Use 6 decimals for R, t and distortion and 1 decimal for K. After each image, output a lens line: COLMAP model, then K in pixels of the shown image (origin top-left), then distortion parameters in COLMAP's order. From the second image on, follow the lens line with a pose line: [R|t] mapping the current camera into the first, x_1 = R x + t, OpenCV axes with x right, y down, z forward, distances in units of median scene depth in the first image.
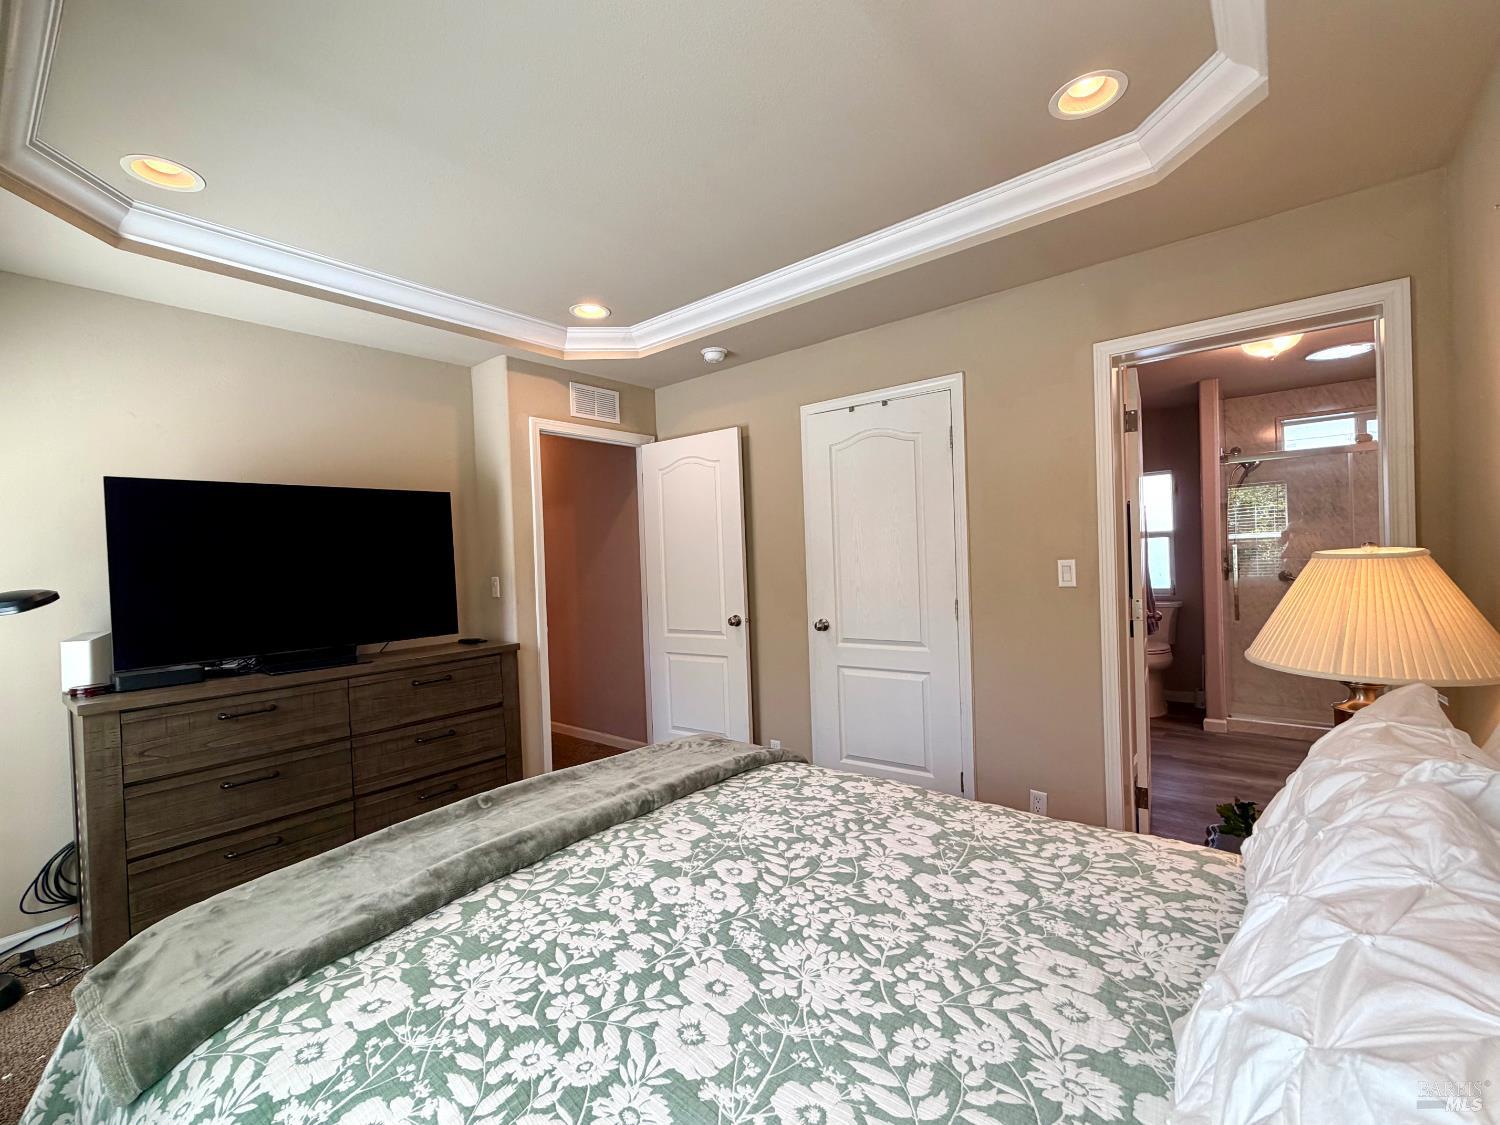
lens RADIAL K [[660.2, 0, 755.4], [0, 660.2, 560.0], [0, 0, 1]] dist [0.002212, -0.000721]
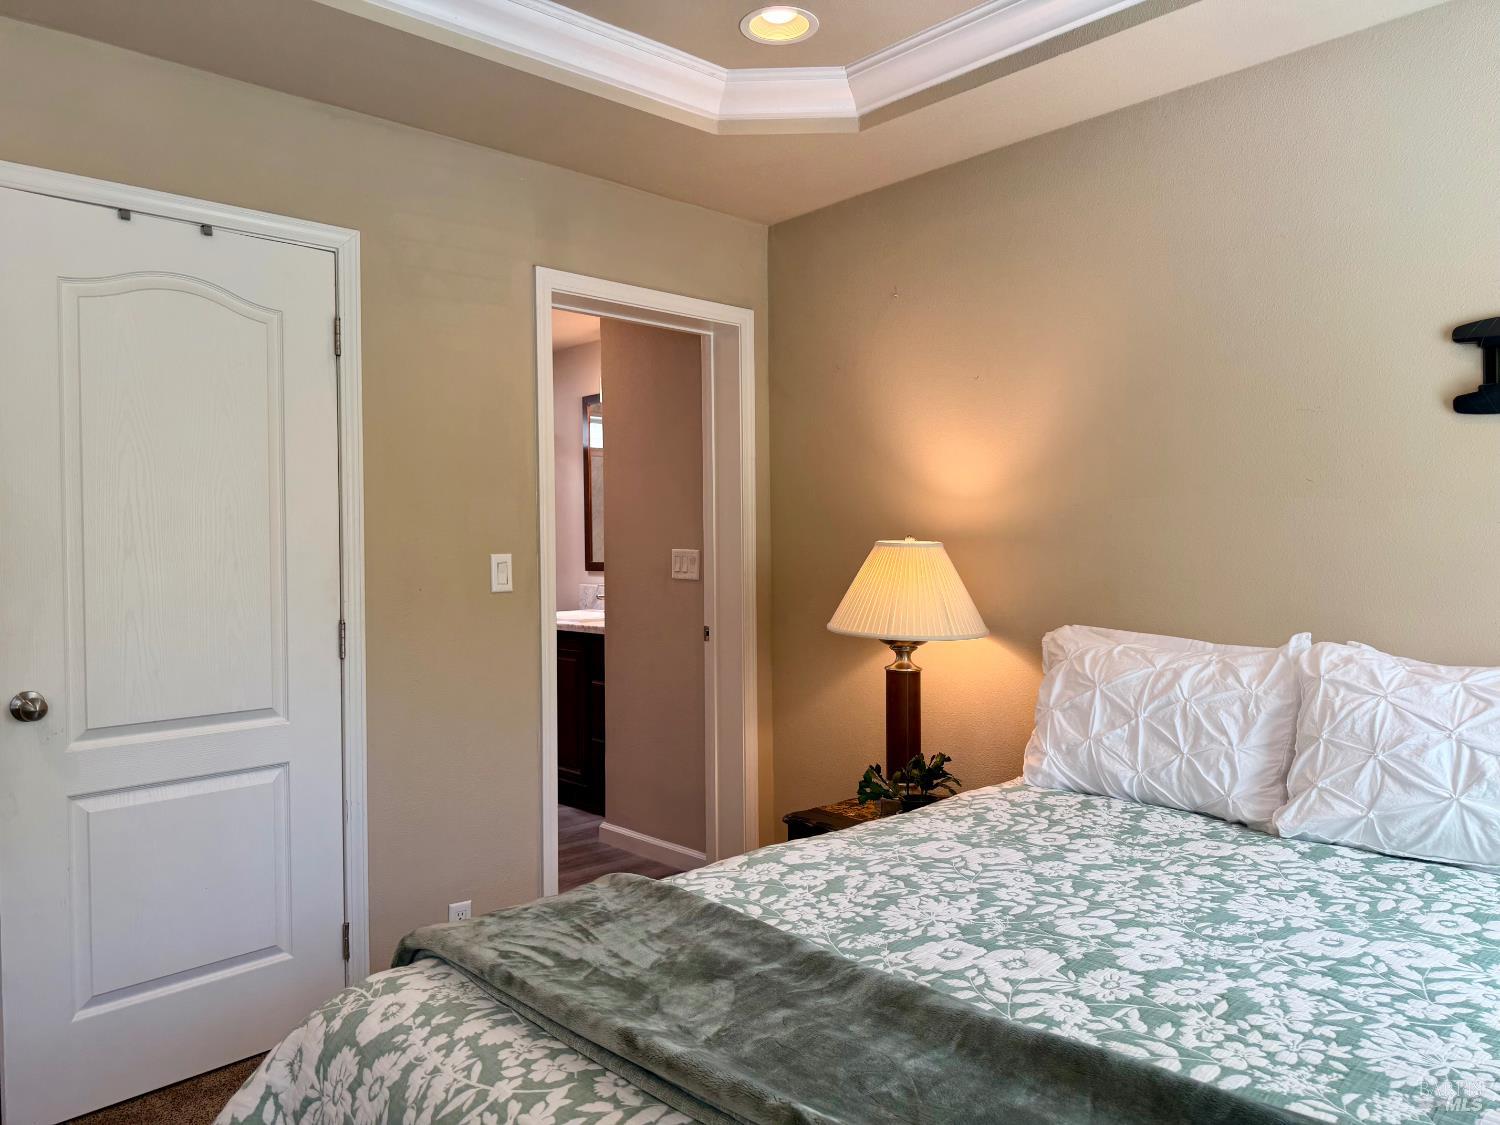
lens RADIAL K [[1062.1, 0, 754.9], [0, 1062.1, 568.0], [0, 0, 1]] dist [0.026733, -0.027907]
pose [[0.128441, 0.010657, 0.991660, -1.282342], [0.009703, 0.999881, -0.012002, 0.064432], [-0.991670, 0.011164, 0.128323, 1.188901]]
